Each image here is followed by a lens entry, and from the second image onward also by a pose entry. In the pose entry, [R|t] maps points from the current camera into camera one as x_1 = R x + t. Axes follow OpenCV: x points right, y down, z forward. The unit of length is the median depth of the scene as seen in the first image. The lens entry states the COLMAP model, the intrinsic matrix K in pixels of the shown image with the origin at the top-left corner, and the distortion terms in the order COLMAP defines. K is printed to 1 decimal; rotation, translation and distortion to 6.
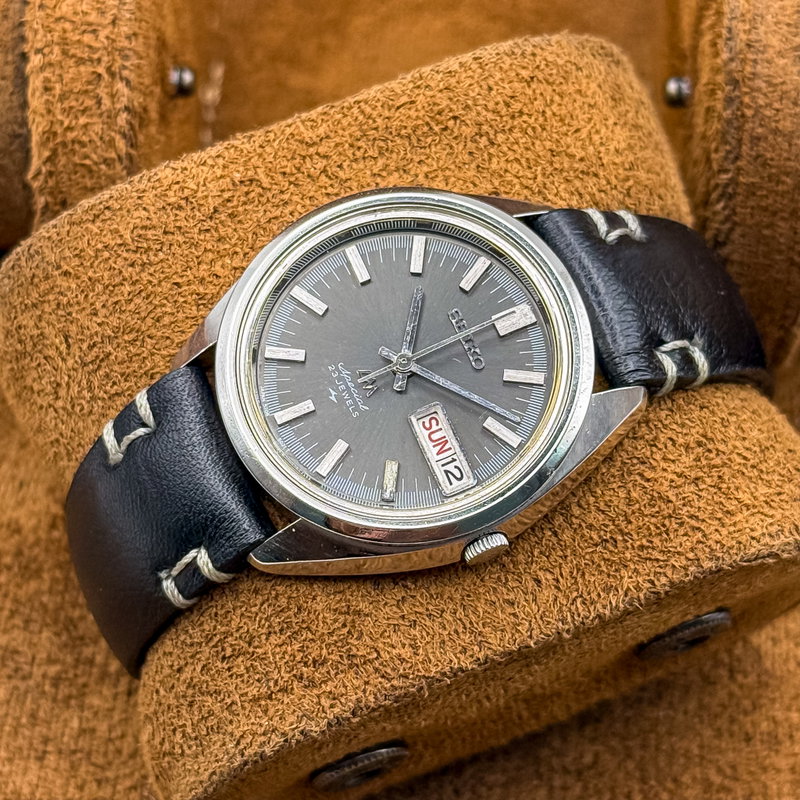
lens RADIAL K [[2458.4, 0, 400.0], [0, 2458.4, 400.0], [0, 0, 1]] dist [0.265377, 1.198885]
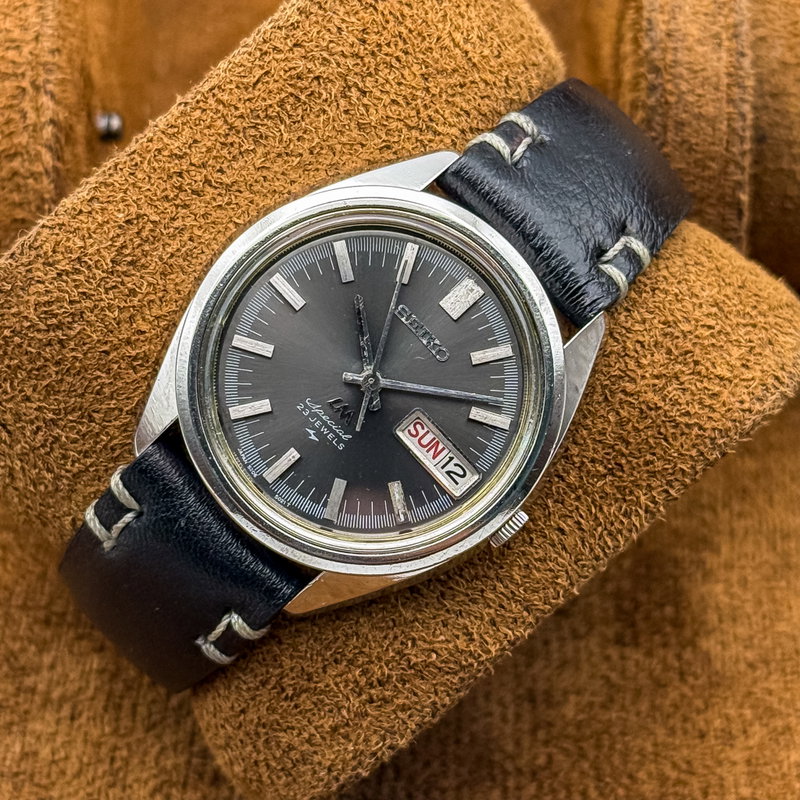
lens RADIAL K [[2458.4, 0, 400.0], [0, 2458.4, 400.0], [0, 0, 1]] dist [0.265377, 1.198885]
pose [[0.940469, -0.334094, 0.062440, -0.049866], [0.297665, 0.898316, 0.323148, -0.312791], [-0.164053, -0.285325, 0.944286, 0.076787]]
